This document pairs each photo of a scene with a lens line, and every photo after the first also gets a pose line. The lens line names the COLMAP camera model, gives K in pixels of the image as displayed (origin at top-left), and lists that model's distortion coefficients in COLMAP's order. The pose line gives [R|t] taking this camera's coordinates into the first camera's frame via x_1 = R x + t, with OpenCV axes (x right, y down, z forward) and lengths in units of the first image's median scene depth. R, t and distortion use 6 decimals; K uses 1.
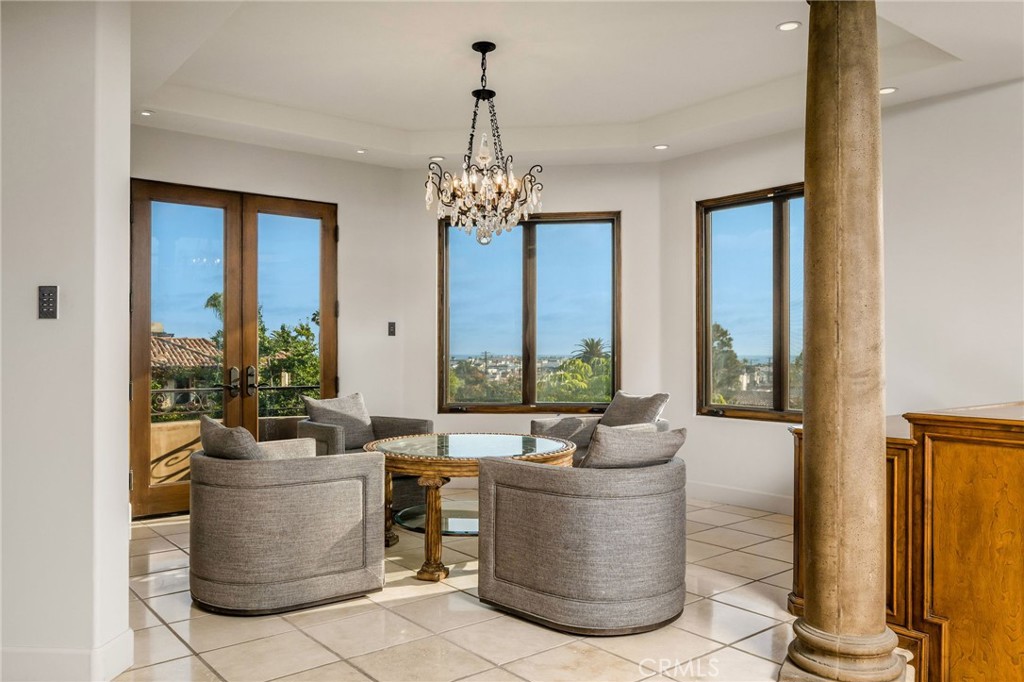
lens RADIAL K [[740.9, 0, 512.1], [0, 740.9, 344.5], [0, 0, 1]] dist [0.001828, 0.000172]
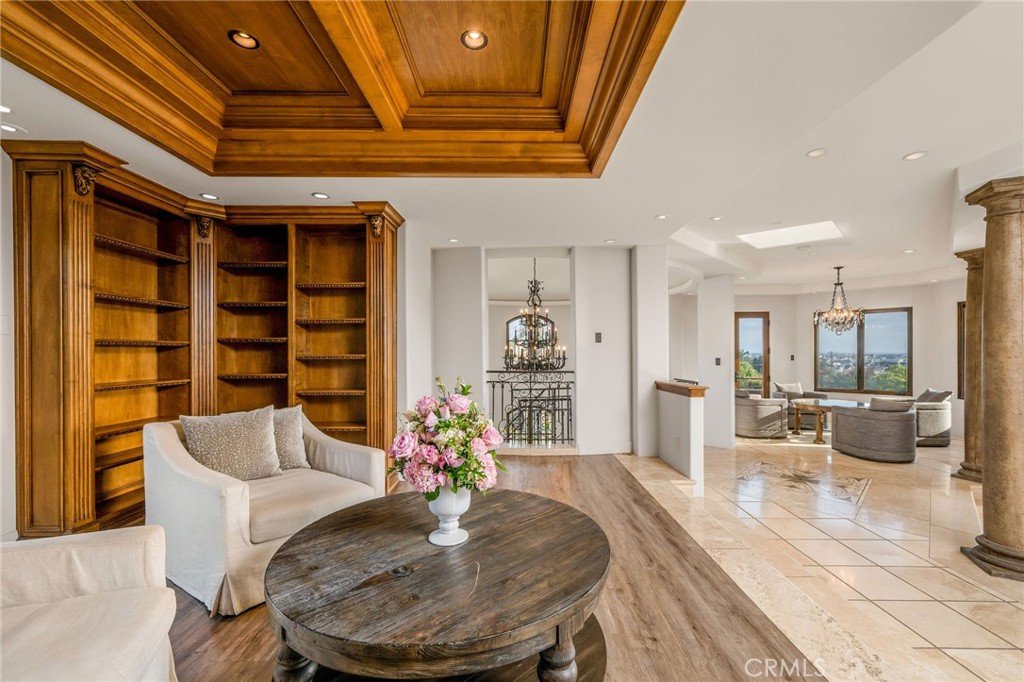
lens RADIAL K [[445.1, 0, 507.6], [0, 445.1, 345.2], [0, 0, 1]] dist [0.004638, 0.000268]
pose [[0.789976, -0.004913, -0.613118, 0.006571], [0.008421, 0.999961, 0.002837, -0.081588], [0.613080, -0.007404, 0.789986, -0.880178]]
